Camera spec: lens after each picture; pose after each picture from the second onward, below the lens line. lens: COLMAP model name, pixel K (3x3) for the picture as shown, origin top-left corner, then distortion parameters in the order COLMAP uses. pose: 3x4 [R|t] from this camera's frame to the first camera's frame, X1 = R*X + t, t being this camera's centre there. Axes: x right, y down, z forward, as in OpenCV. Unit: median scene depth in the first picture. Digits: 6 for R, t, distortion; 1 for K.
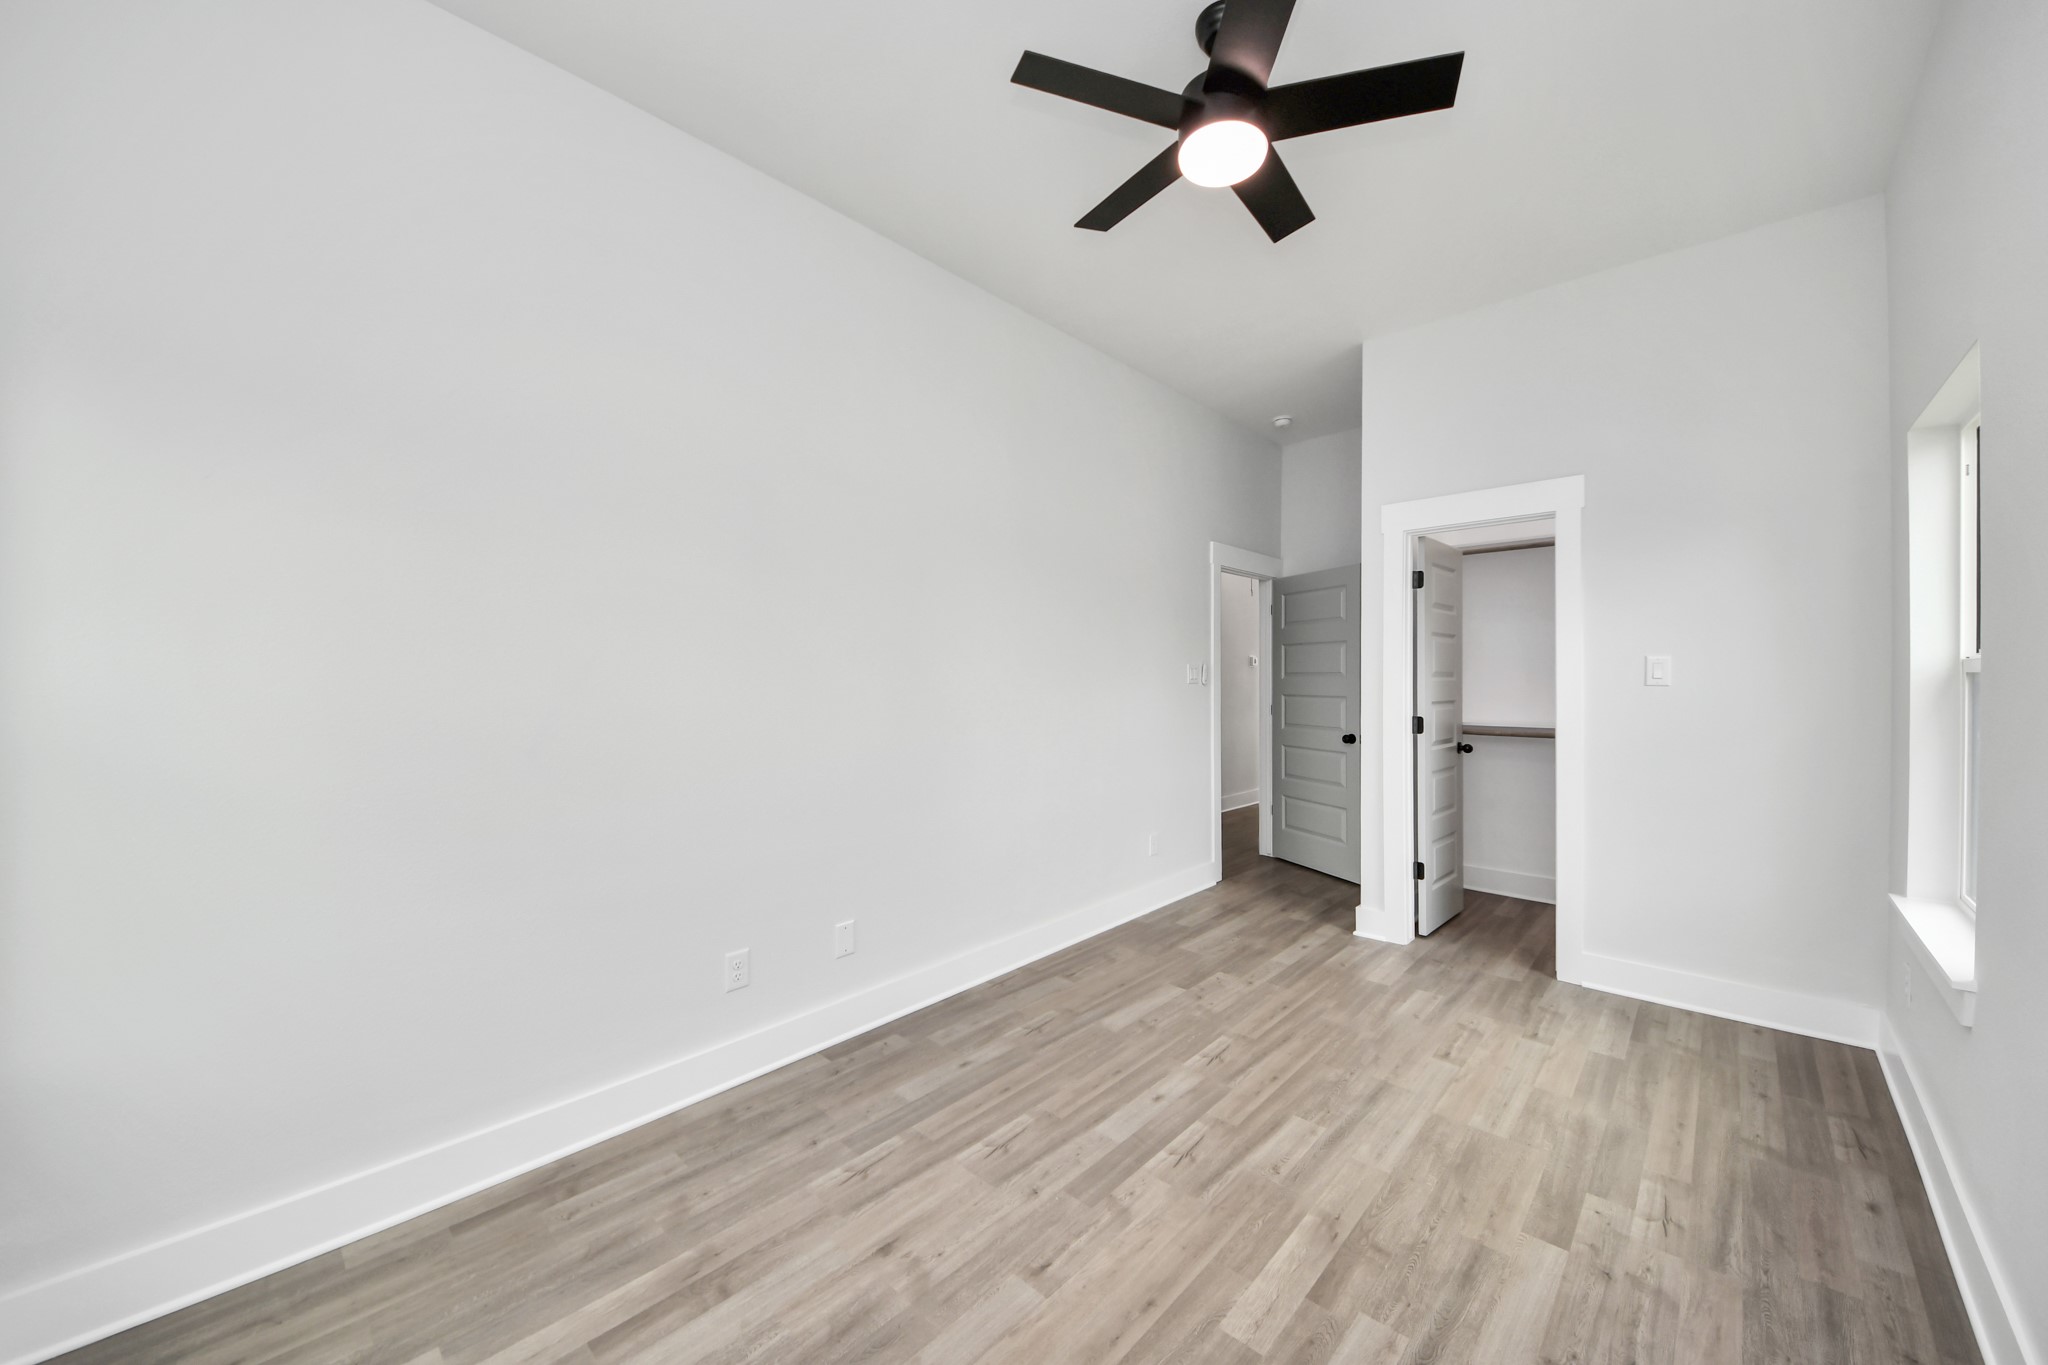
lens RADIAL K [[747.8, 0, 1030.7], [0, 747.8, 679.5], [0, 0, 1]] dist [0.011333, -0.001038]
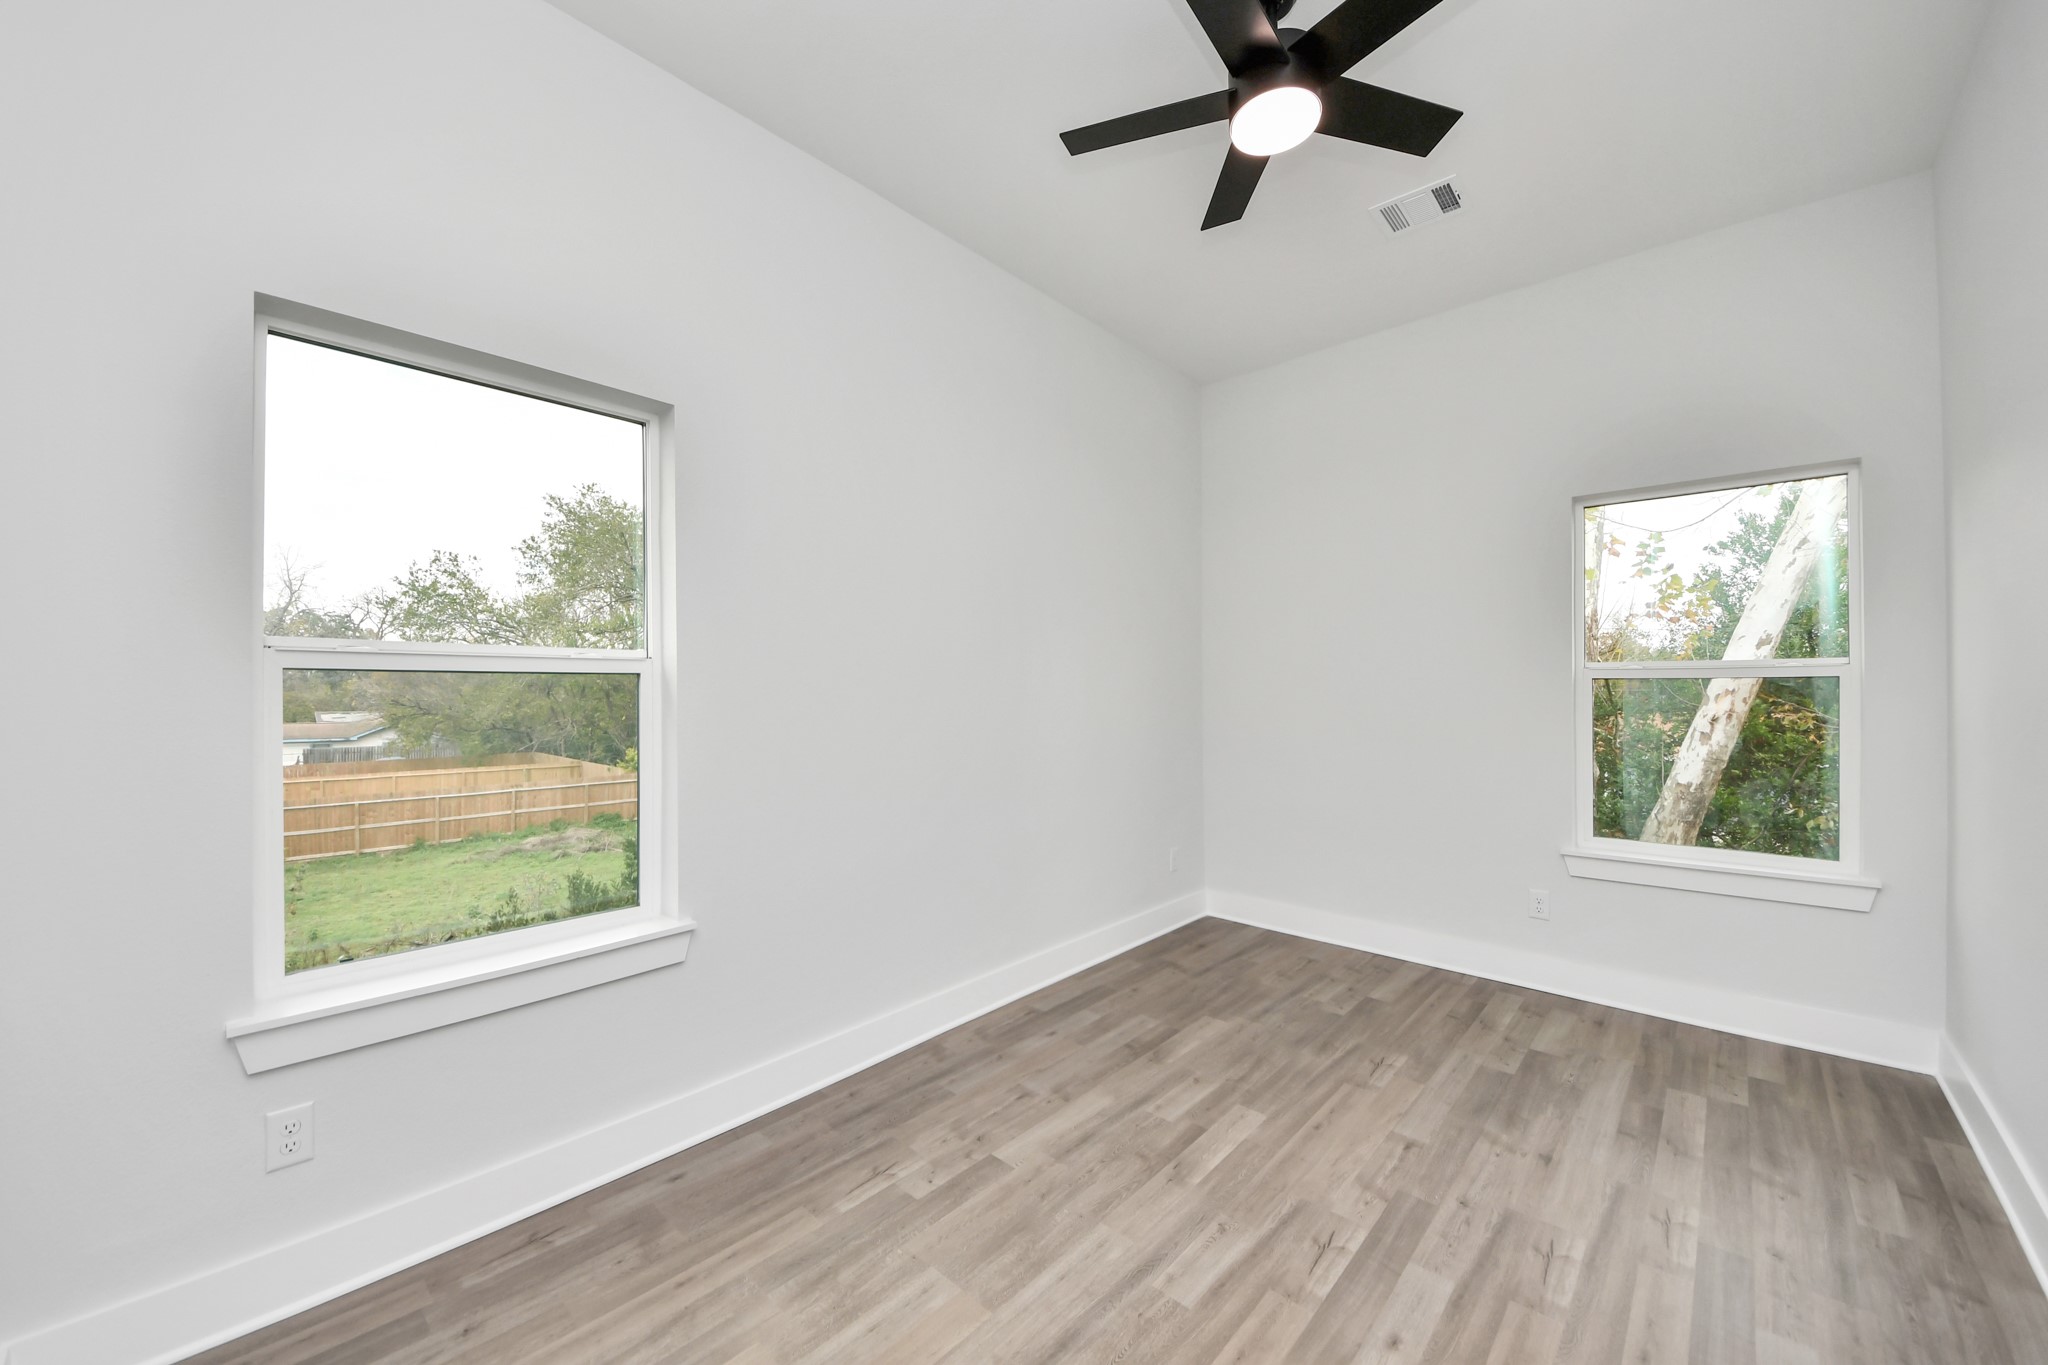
lens RADIAL K [[747.8, 0, 1018.4], [0, 747.8, 678.6], [0, 0, 1]] dist [0.011333, -0.001038]
pose [[-0.999975, -0.006671, -0.002369, 0.592789], [-0.006674, 0.999977, 0.000876, -0.018666], [0.002363, 0.000892, -0.999997, 1.956003]]
